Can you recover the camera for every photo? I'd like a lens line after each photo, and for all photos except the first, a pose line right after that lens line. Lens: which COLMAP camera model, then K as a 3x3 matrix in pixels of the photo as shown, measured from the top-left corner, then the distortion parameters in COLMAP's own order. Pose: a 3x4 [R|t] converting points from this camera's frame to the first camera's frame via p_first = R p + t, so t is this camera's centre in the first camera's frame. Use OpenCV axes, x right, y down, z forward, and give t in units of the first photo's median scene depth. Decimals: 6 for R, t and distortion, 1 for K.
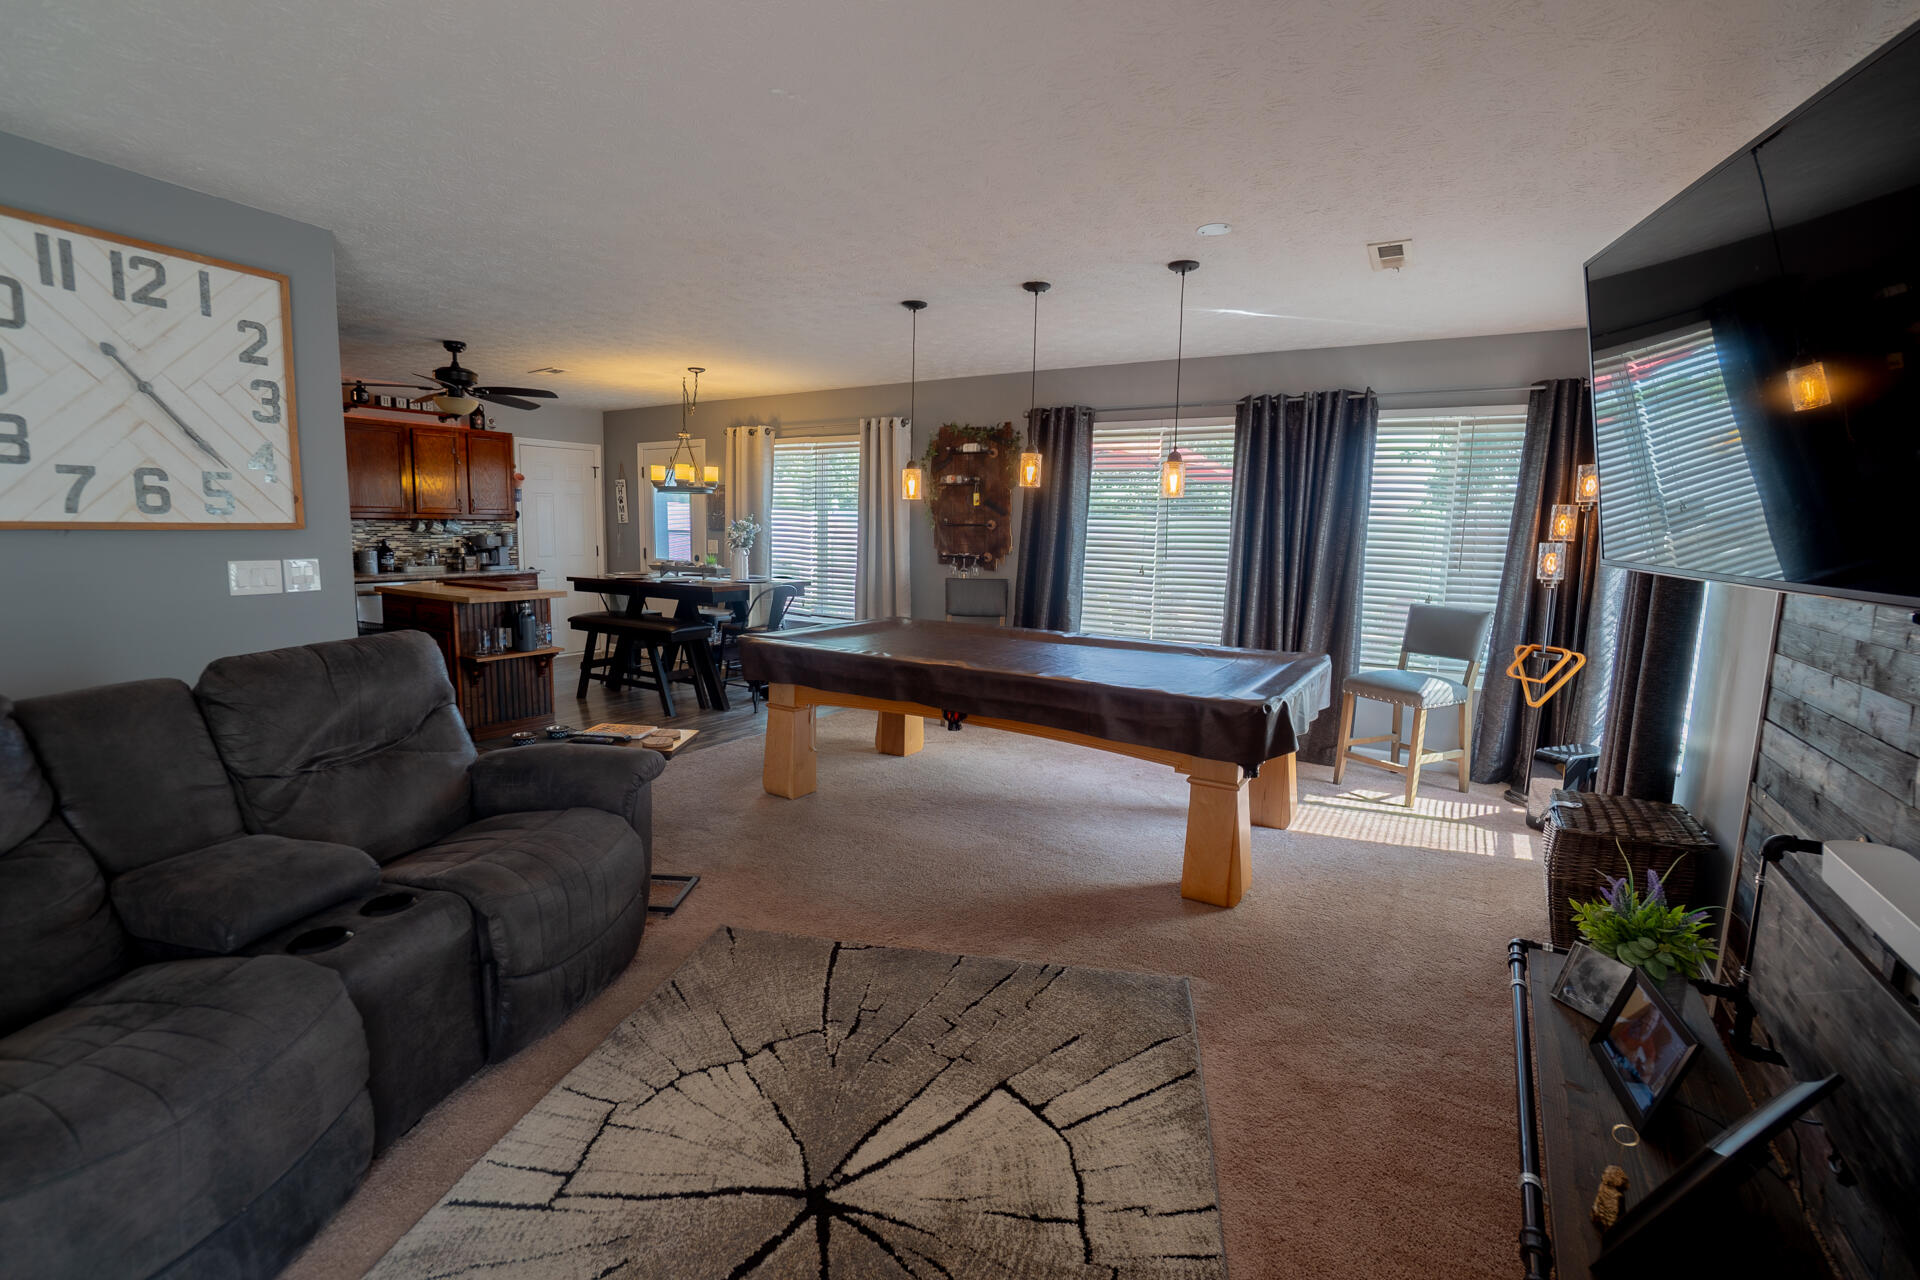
lens RADIAL K [[857.2, 0, 929.2], [0, 857.2, 648.3], [0, 0, 1]] dist [-0.064474, 0.023073]
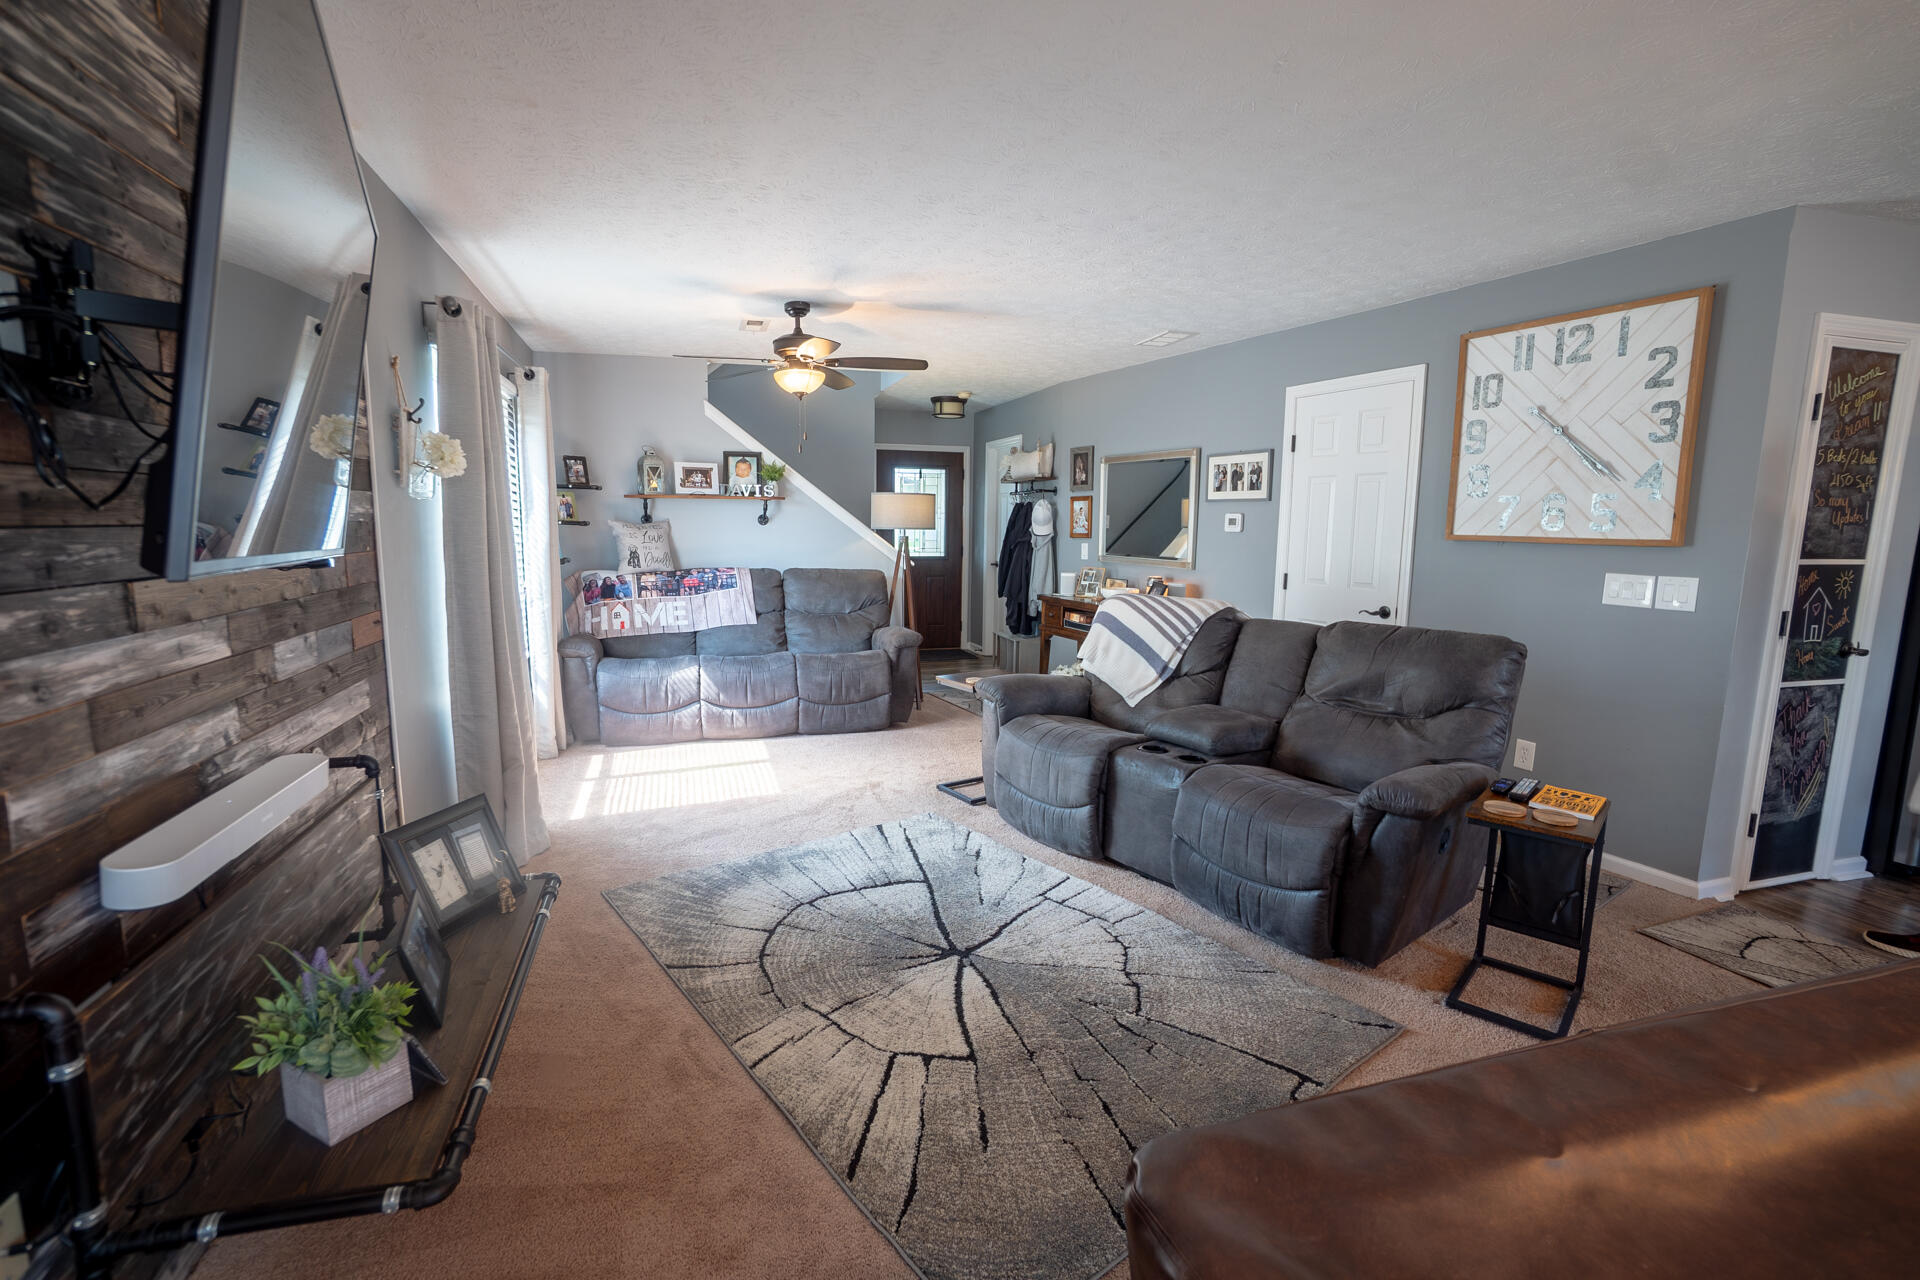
lens RADIAL K [[857.2, 0, 929.2], [0, 857.2, 648.3], [0, 0, 1]] dist [-0.064474, 0.023073]
pose [[-0.653293, 0.086965, -0.752094, 0.724445], [-0.130379, 0.965618, 0.224906, -0.167145], [0.745795, 0.244987, -0.619493, 1.245976]]
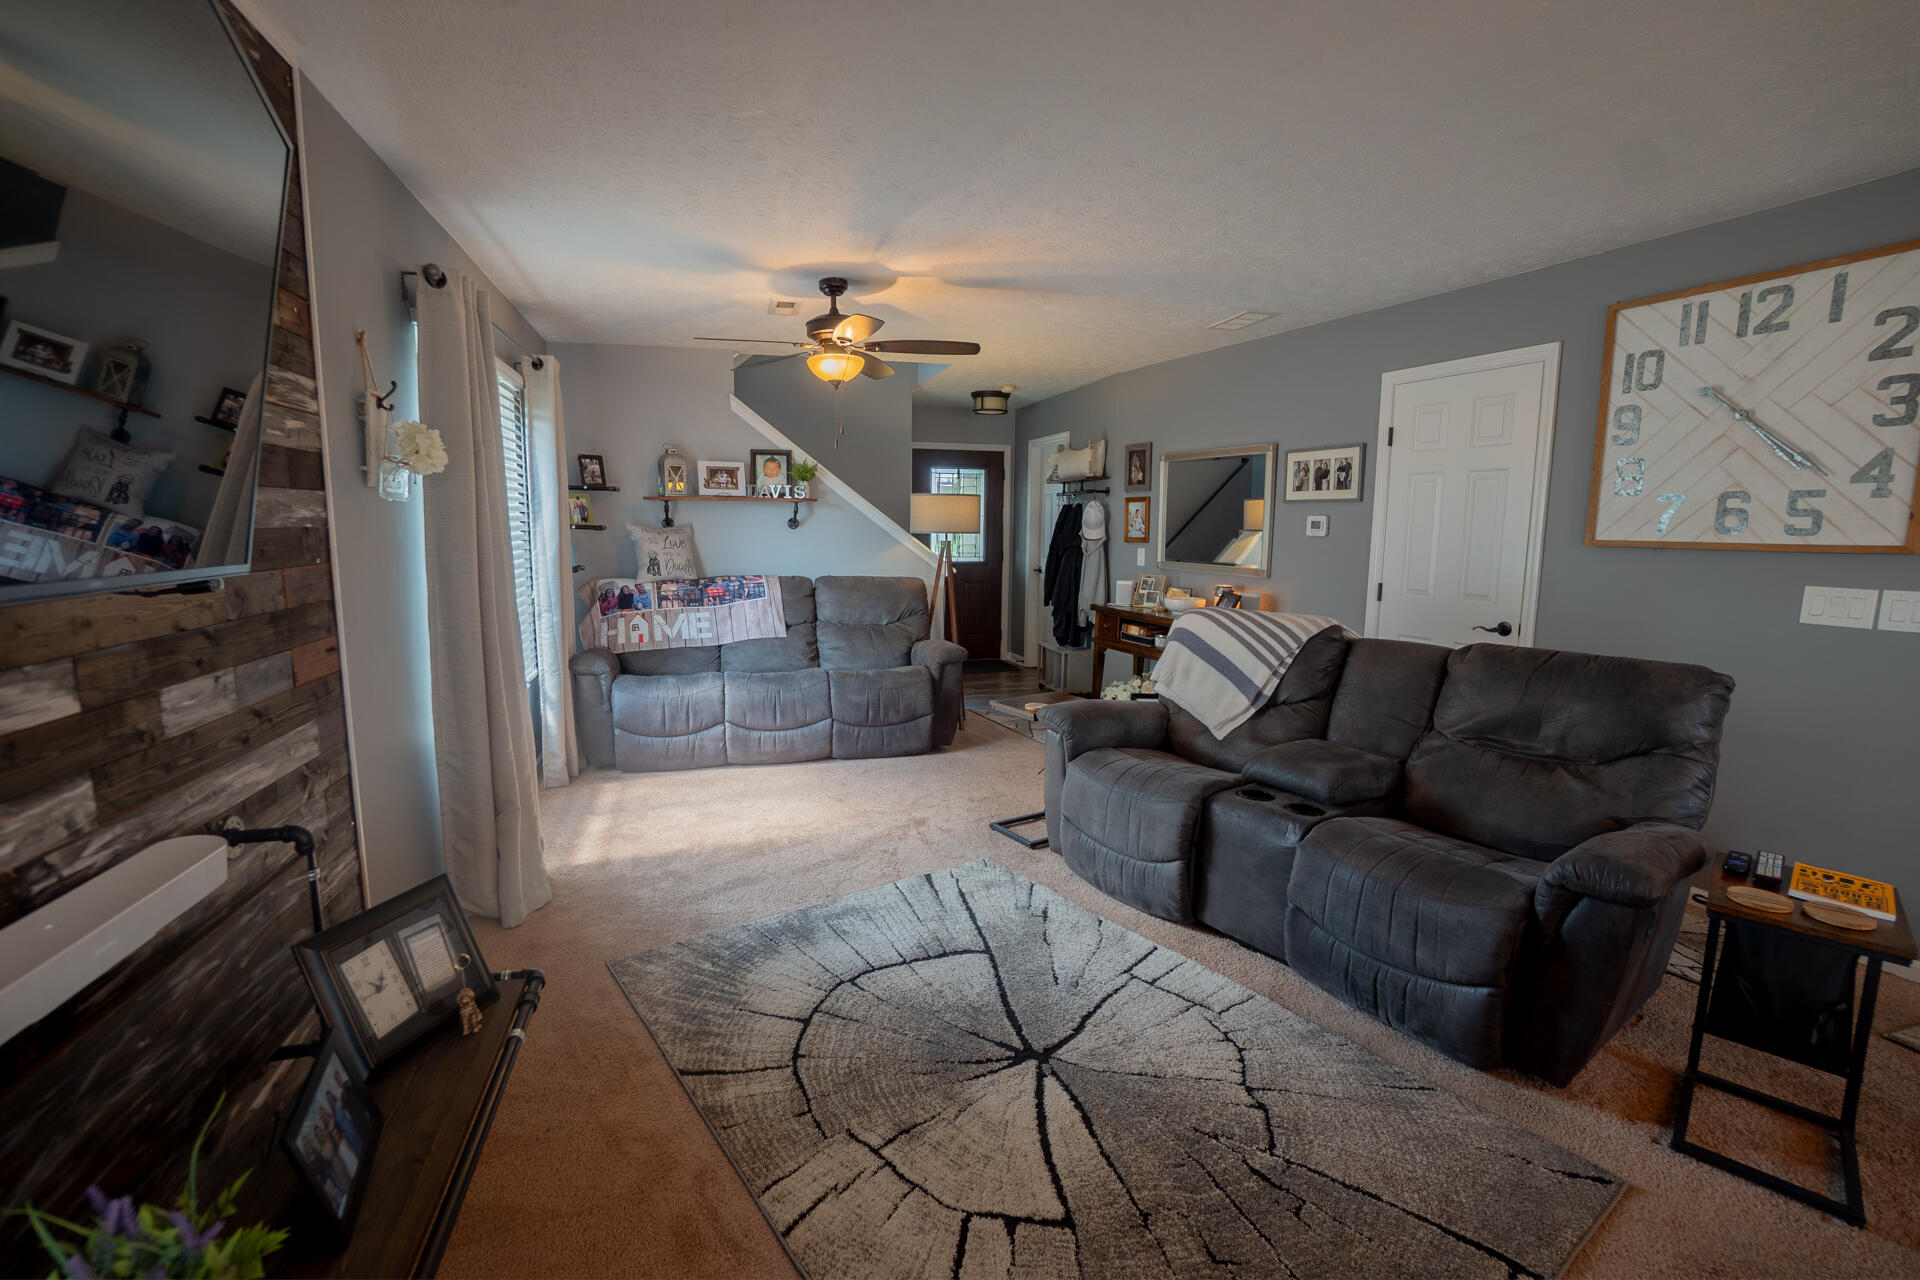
lens RADIAL K [[857.2, 0, 929.2], [0, 857.2, 648.3], [0, 0, 1]] dist [-0.064474, 0.023073]
pose [[-0.676346, 0.083489, -0.731837, 0.598785], [-0.125228, 0.966058, 0.225943, -0.146395], [0.725860, 0.244462, -0.642935, 1.075918]]
